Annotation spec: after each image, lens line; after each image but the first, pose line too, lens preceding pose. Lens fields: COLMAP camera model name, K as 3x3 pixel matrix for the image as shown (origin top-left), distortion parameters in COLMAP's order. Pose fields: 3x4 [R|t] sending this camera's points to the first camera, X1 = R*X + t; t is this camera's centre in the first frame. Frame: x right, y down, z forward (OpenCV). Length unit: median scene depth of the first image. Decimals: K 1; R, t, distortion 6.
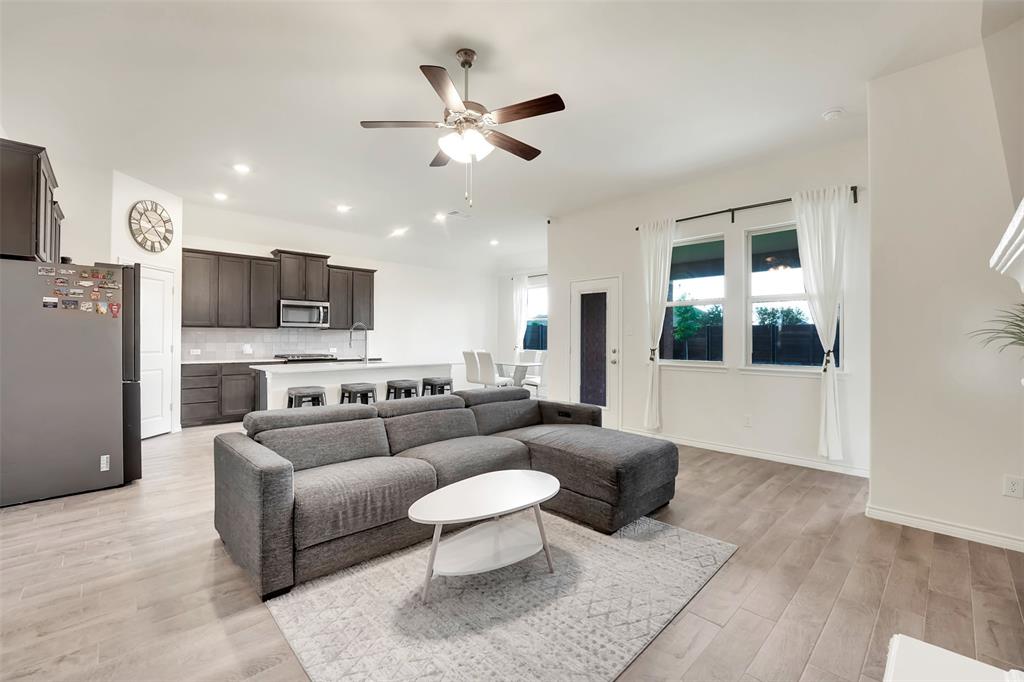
lens RADIAL K [[429.8, 0, 511.0], [0, 429.8, 342.7], [0, 0, 1]] dist [-0.024505, 0.000098]
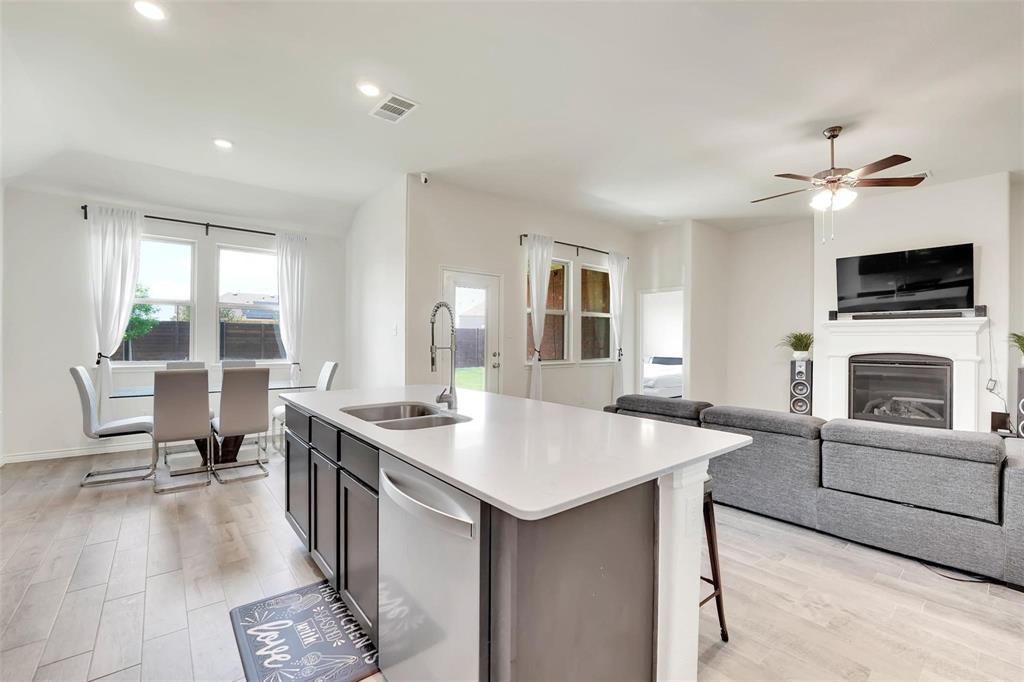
lens RADIAL K [[429.8, 0, 511.0], [0, 429.8, 342.7], [0, 0, 1]] dist [-0.024505, 0.000098]
pose [[0.077145, -0.006805, 0.996997, -0.864215], [0.003394, 0.999973, 0.006562, -0.015143], [-0.997014, 0.002878, 0.077166, 1.107191]]
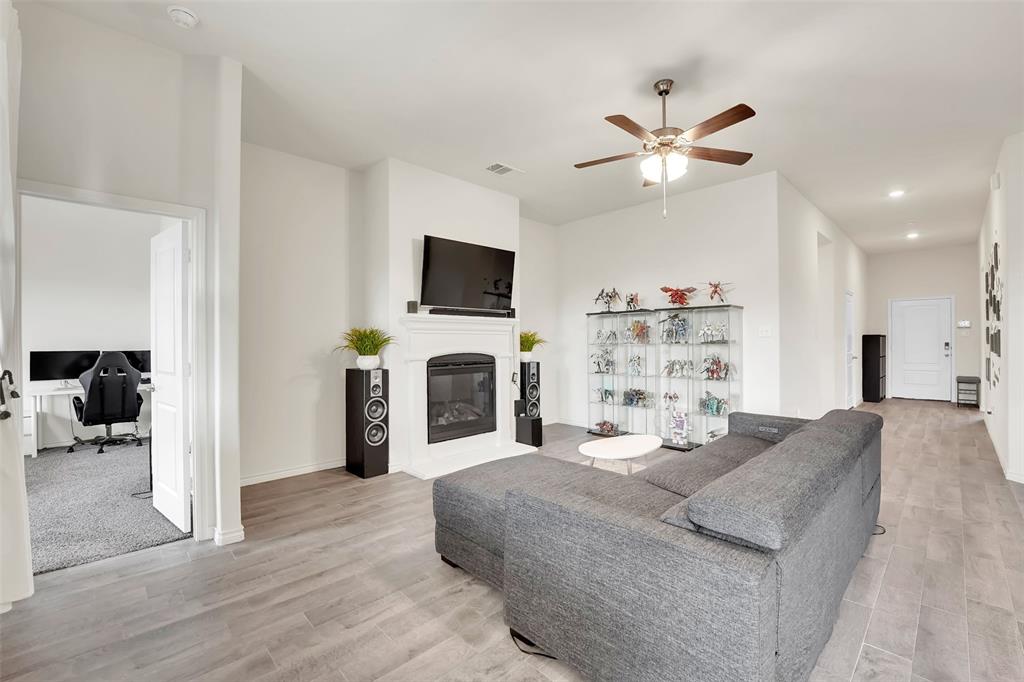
lens RADIAL K [[429.8, 0, 511.0], [0, 429.8, 342.7], [0, 0, 1]] dist [-0.024505, 0.000098]
pose [[-0.999988, 0.004737, 0.001577, 0.170299], [0.004749, 0.999961, 0.007501, -0.009631], [-0.001542, 0.007508, -0.999971, 1.221884]]
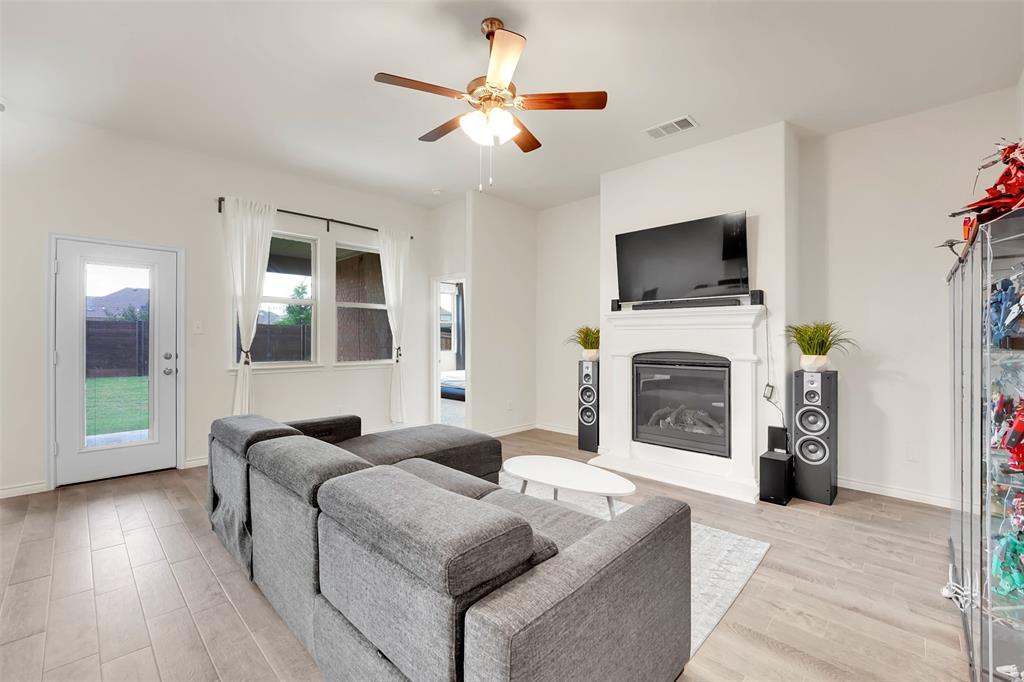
lens RADIAL K [[429.8, 0, 511.0], [0, 429.8, 342.7], [0, 0, 1]] dist [-0.024505, 0.000098]
pose [[-0.031742, -0.010544, 0.999440, -0.580378], [0.006986, 0.999918, 0.010770, -0.007885], [-0.999472, 0.007324, -0.031665, 0.573235]]
